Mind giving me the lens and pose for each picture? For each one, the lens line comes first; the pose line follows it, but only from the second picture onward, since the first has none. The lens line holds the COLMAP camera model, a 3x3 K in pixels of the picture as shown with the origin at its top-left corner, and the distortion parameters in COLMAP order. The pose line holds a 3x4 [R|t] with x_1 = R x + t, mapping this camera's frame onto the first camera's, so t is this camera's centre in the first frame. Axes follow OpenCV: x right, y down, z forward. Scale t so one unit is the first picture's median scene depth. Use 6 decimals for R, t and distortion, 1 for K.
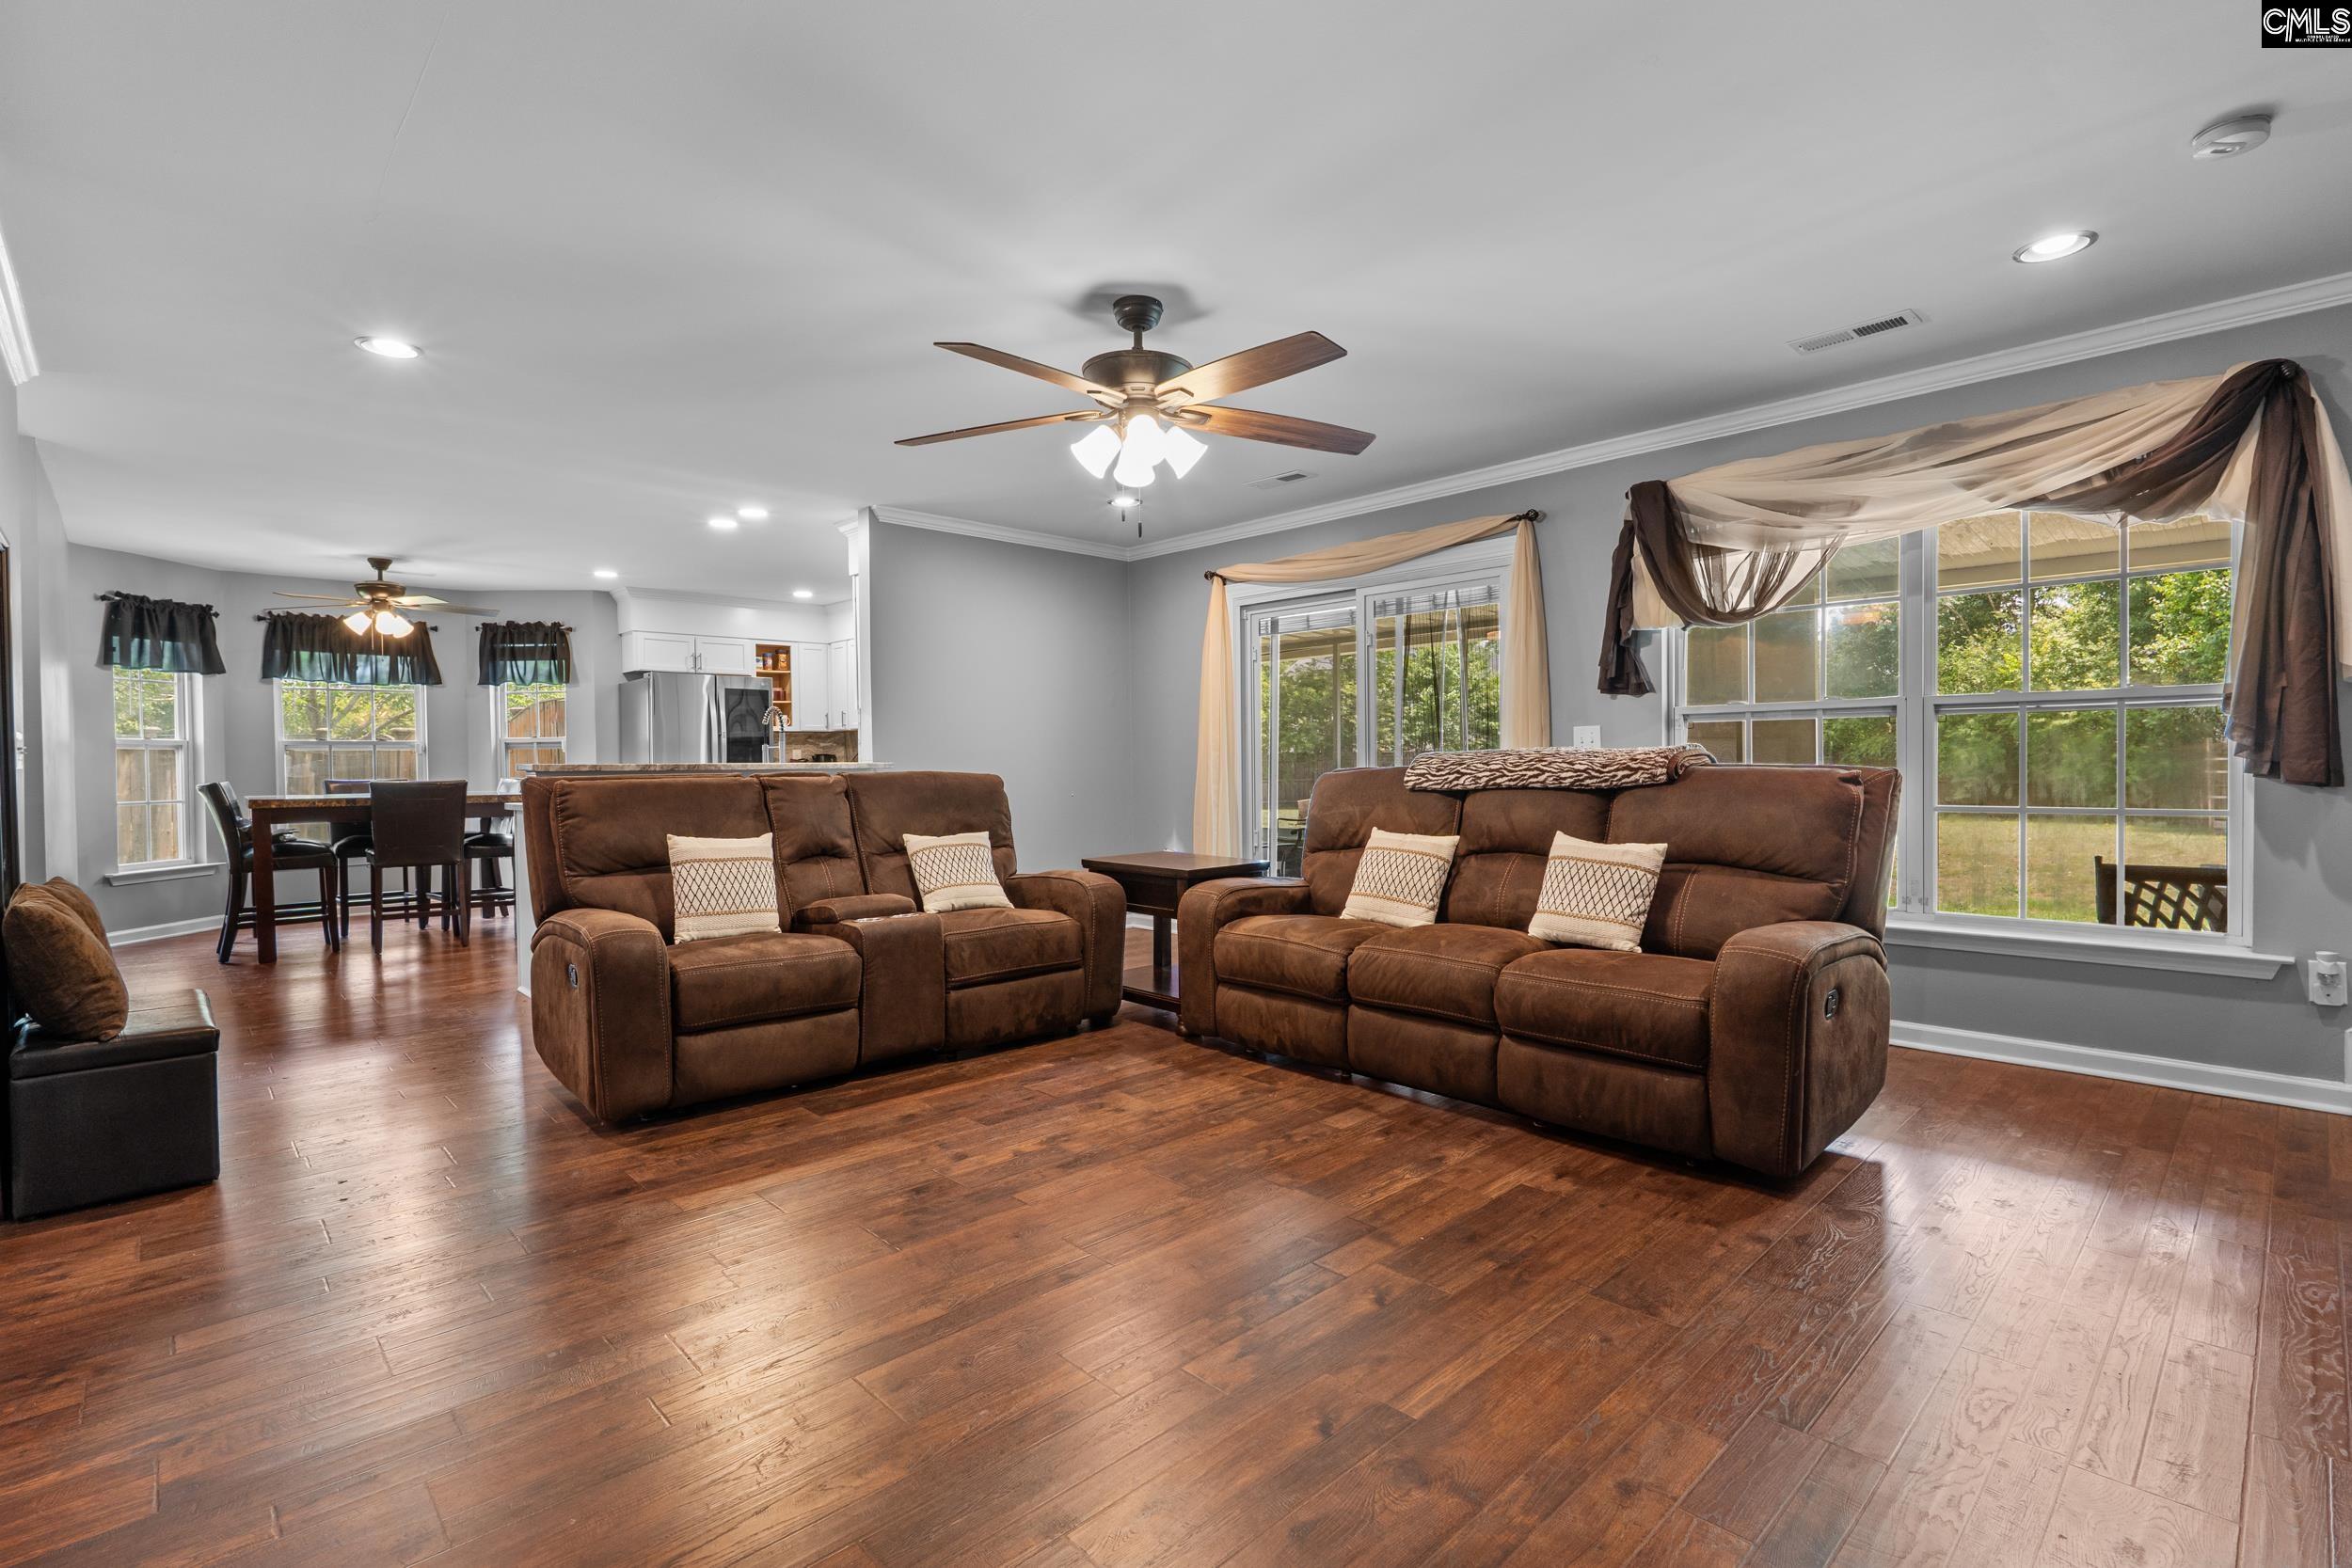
lens RADIAL K [[1084.2, 0, 1183.6], [0, 1084.2, 785.7], [0, 0, 1]] dist [-0.005175, -0.000899]
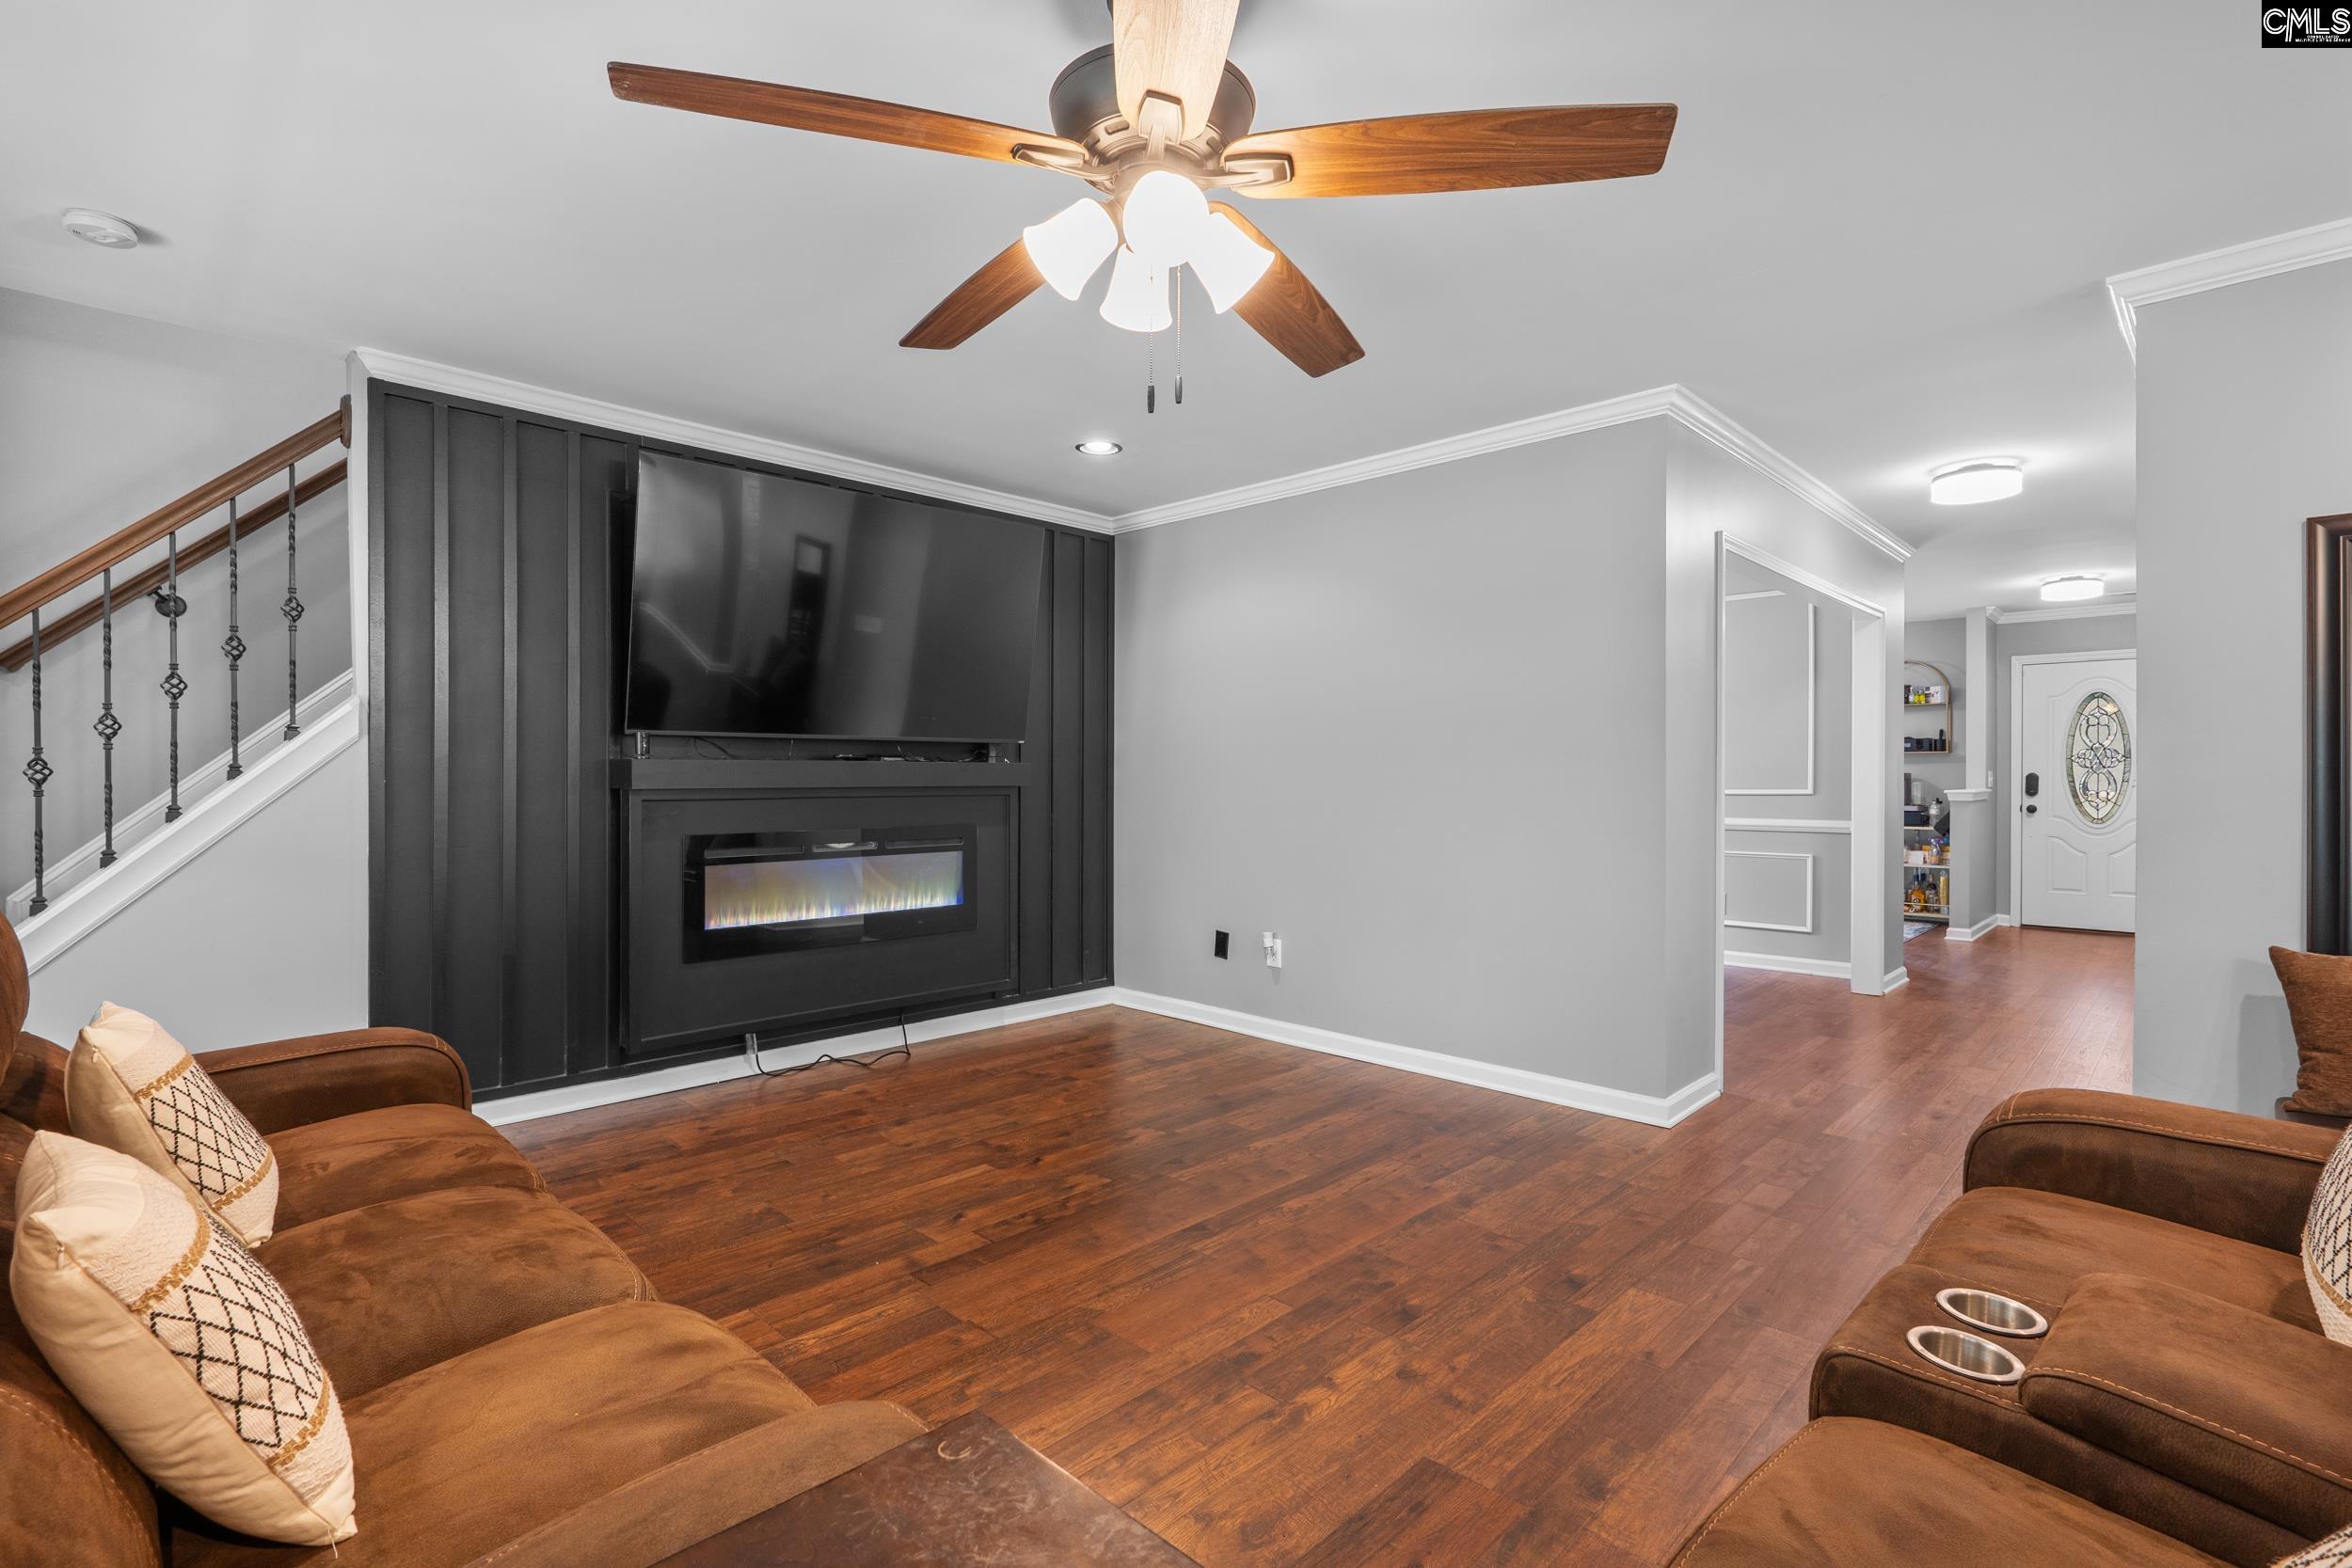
lens RADIAL K [[1084.2, 0, 1174.7], [0, 1084.2, 788.3], [0, 0, 1]] dist [-0.005175, -0.000899]
pose [[-0.999742, 0.007533, -0.021433, -0.038110], [0.006907, 0.999551, 0.029148, -0.055422], [0.021643, 0.028993, -0.999345, 1.503956]]
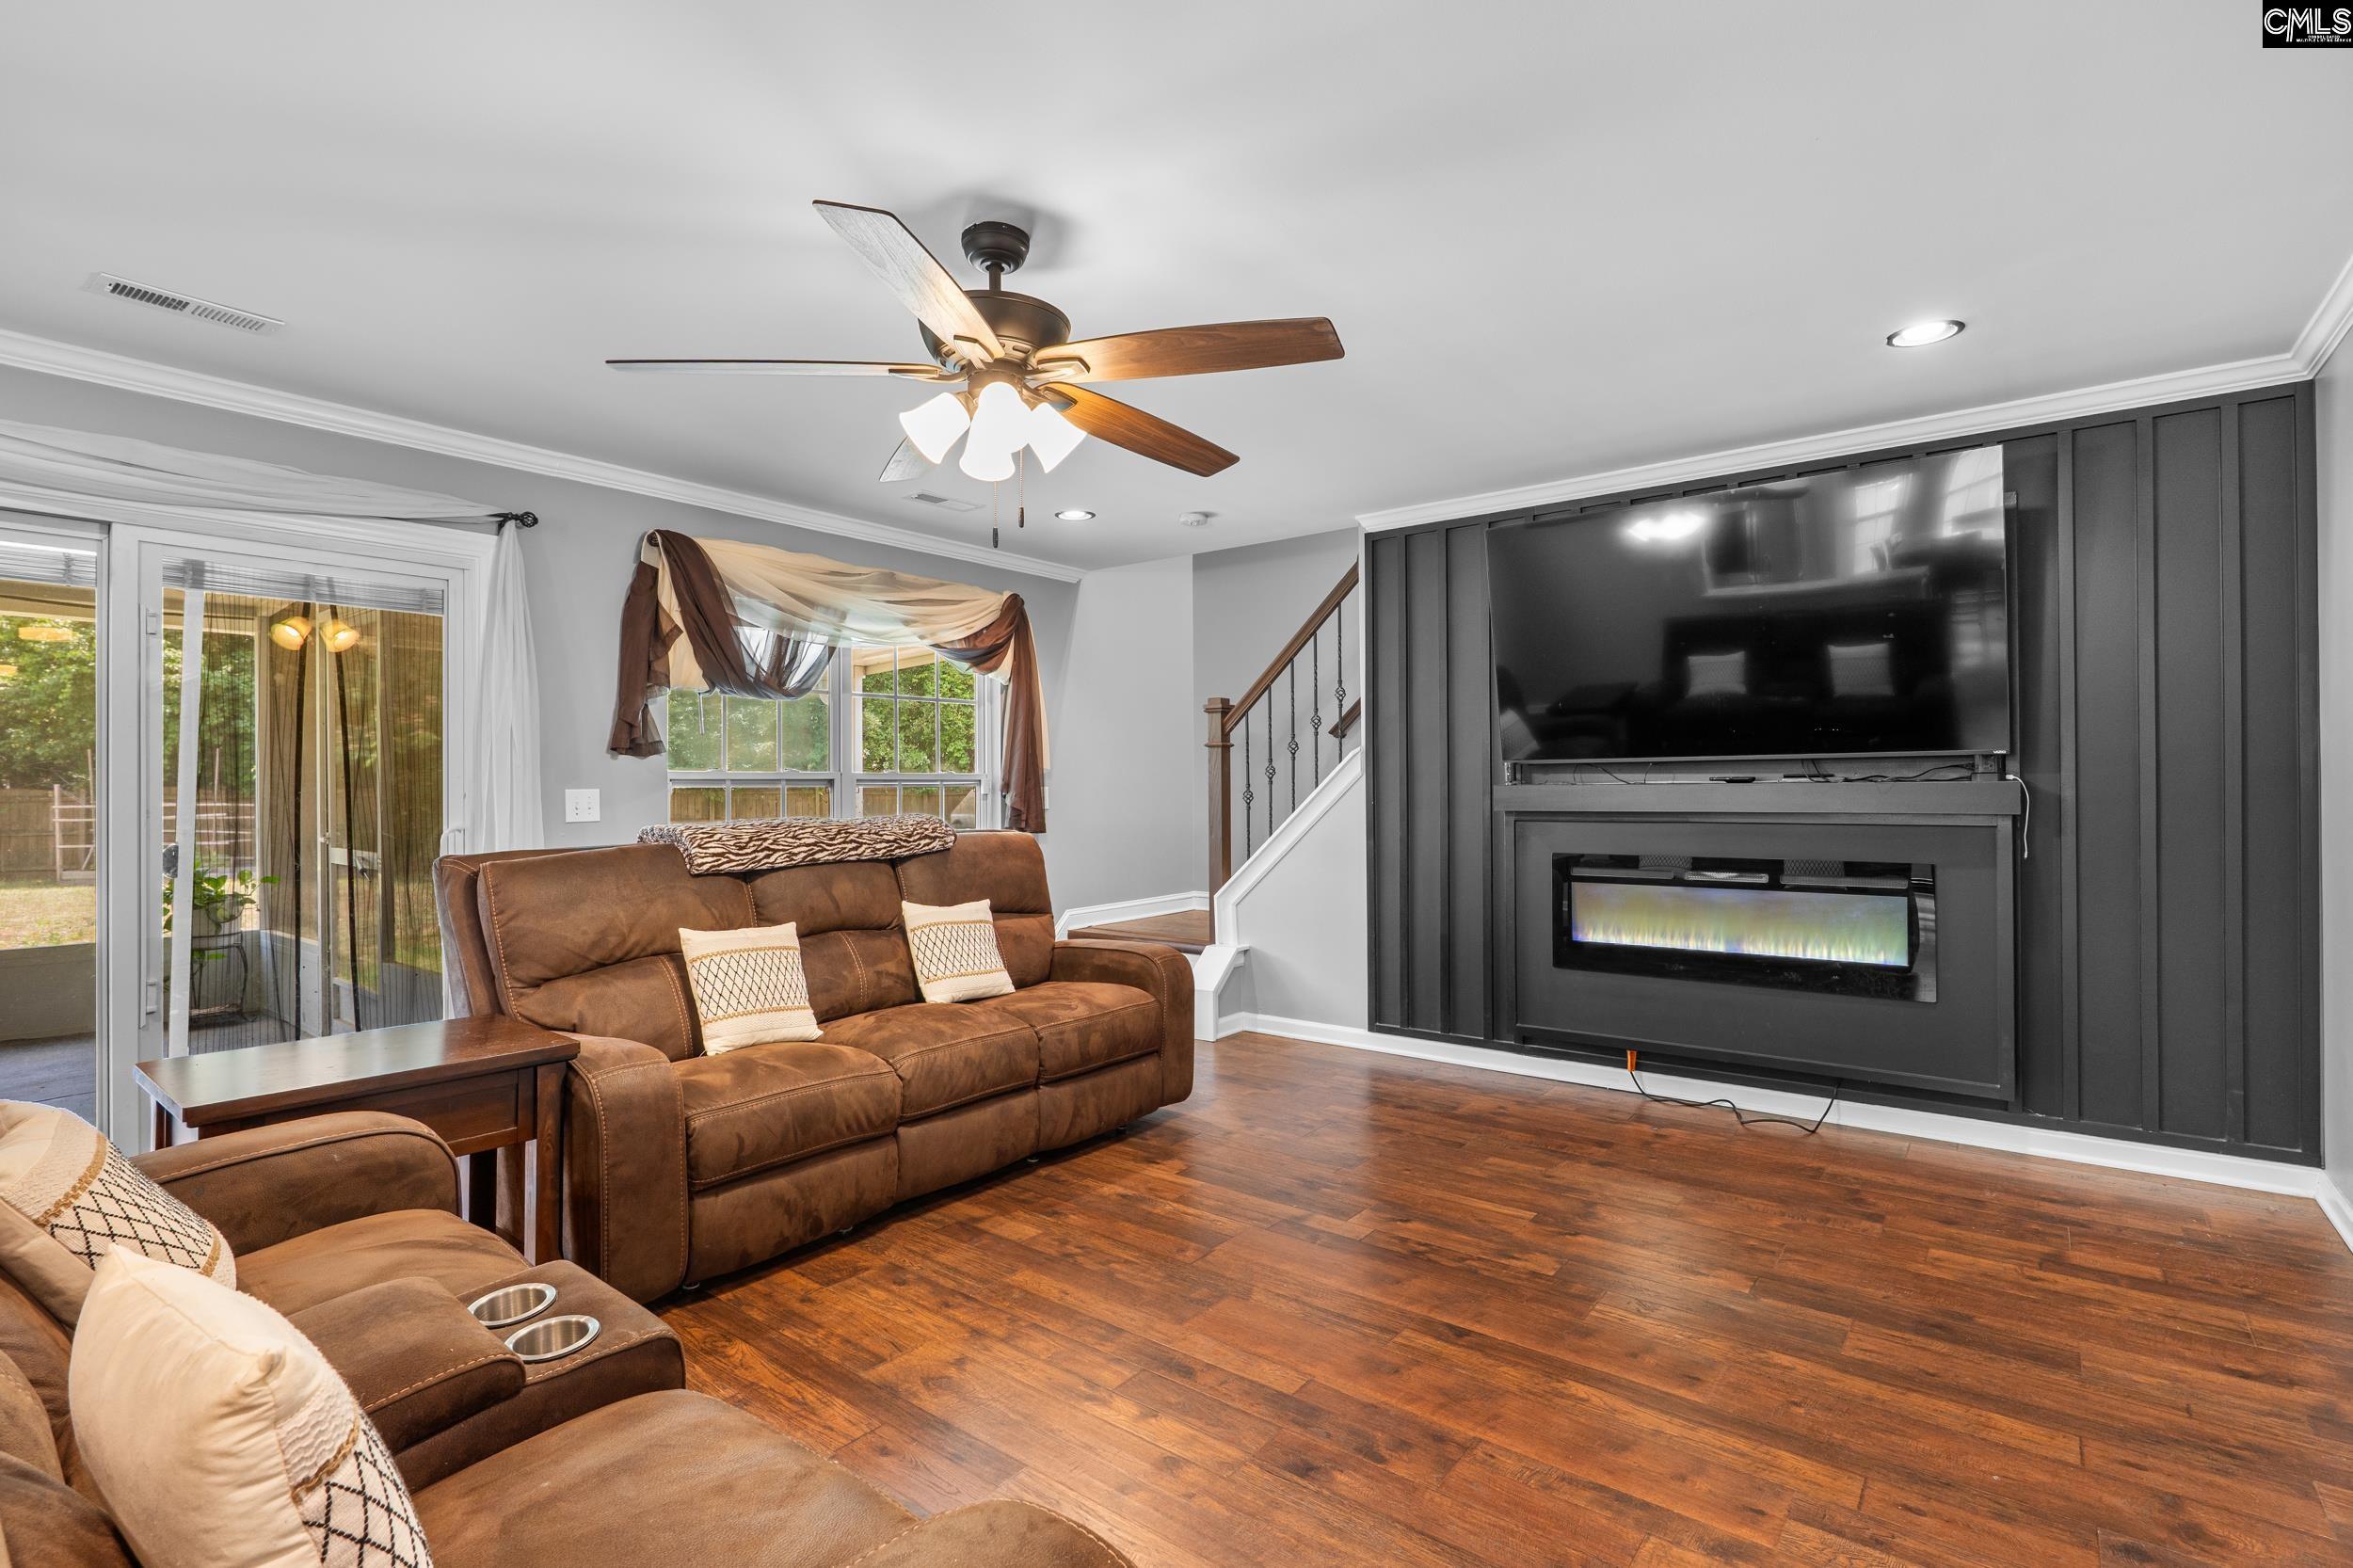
lens RADIAL K [[1084.7, 0, 1183.5], [0, 1084.7, 787.8], [0, 0, 1]] dist [-0.005175, -0.000899]
pose [[-0.142597, 0.010748, 0.989723, -0.766294], [0.026046, 0.999635, -0.007103, -0.055086], [-0.989438, 0.024766, -0.142825, 0.955409]]
